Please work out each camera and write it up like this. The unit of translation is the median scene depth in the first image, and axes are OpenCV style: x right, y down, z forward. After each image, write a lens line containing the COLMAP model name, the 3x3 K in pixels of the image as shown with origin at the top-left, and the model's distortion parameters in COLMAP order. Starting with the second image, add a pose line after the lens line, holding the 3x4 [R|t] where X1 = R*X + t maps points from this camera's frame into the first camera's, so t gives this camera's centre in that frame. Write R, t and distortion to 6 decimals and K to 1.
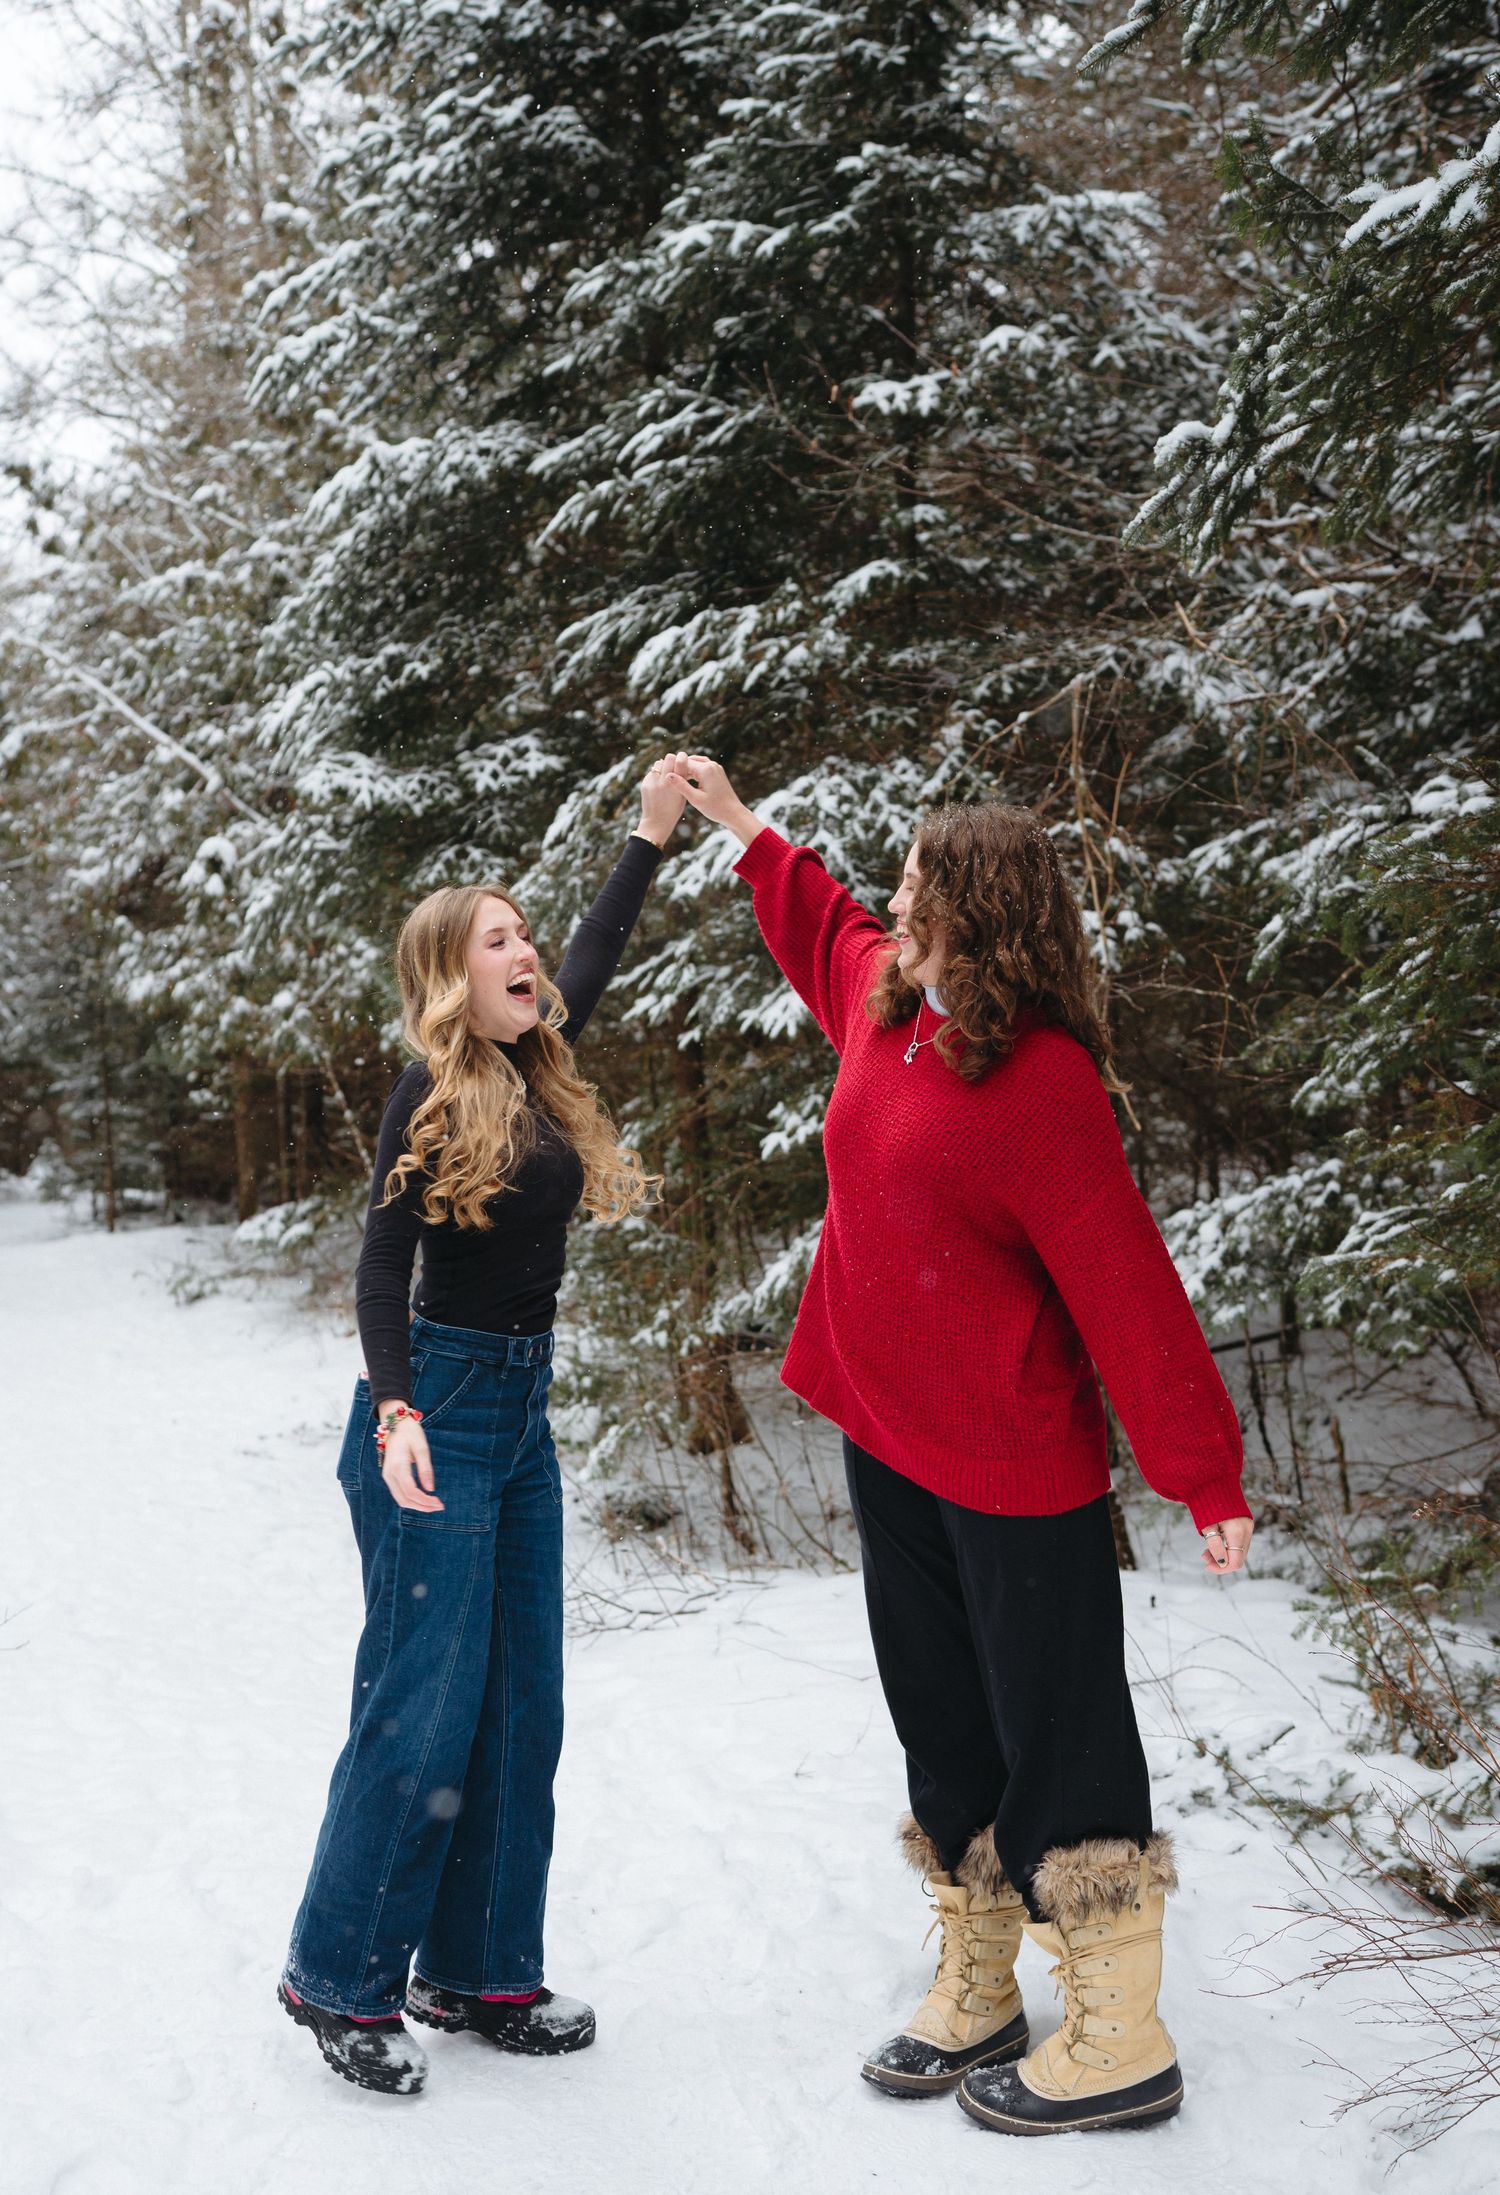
lens RADIAL K [[2411.7, 0, 711.4], [0, 2411.7, 1145.5], [0, 0, 1]] dist [-0.003882, 0.006057]
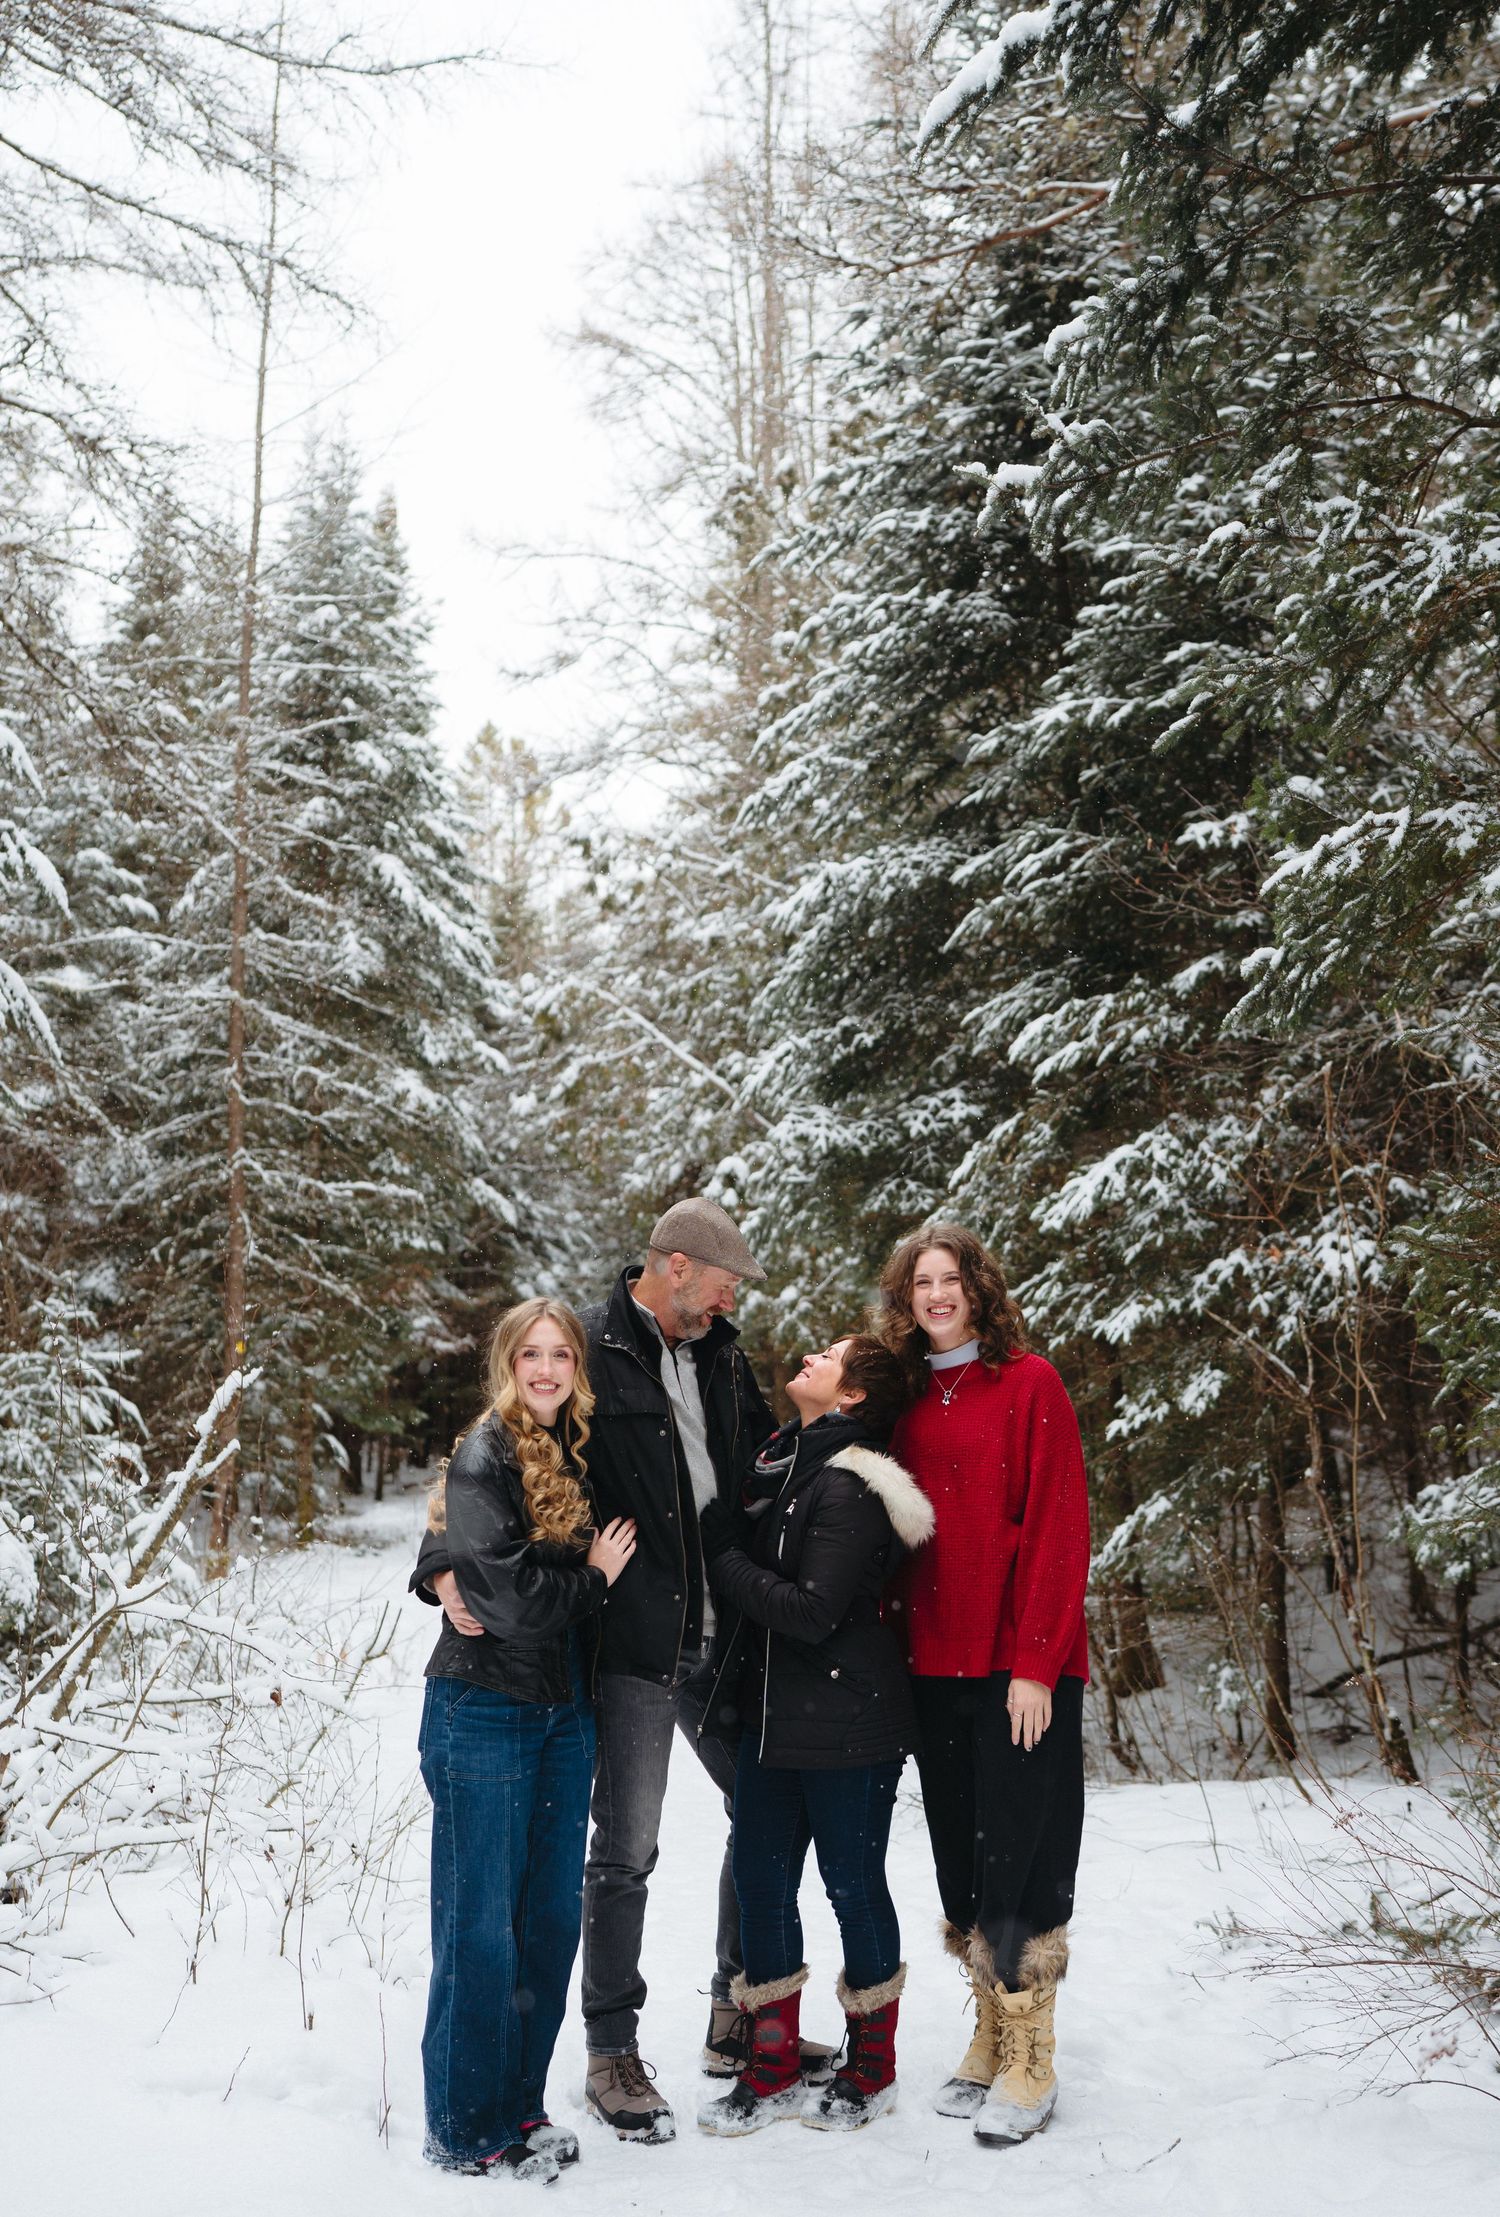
lens RADIAL K [[2448.1, 0, 775.5], [0, 2448.1, 1079.0], [0, 0, 1]] dist [-0.004256, -0.000887]
pose [[0.977652, -0.025267, -0.208707, 0.110658], [-0.003153, 0.990877, -0.134729, -0.007858], [0.210207, 0.132376, 0.968653, -0.263955]]
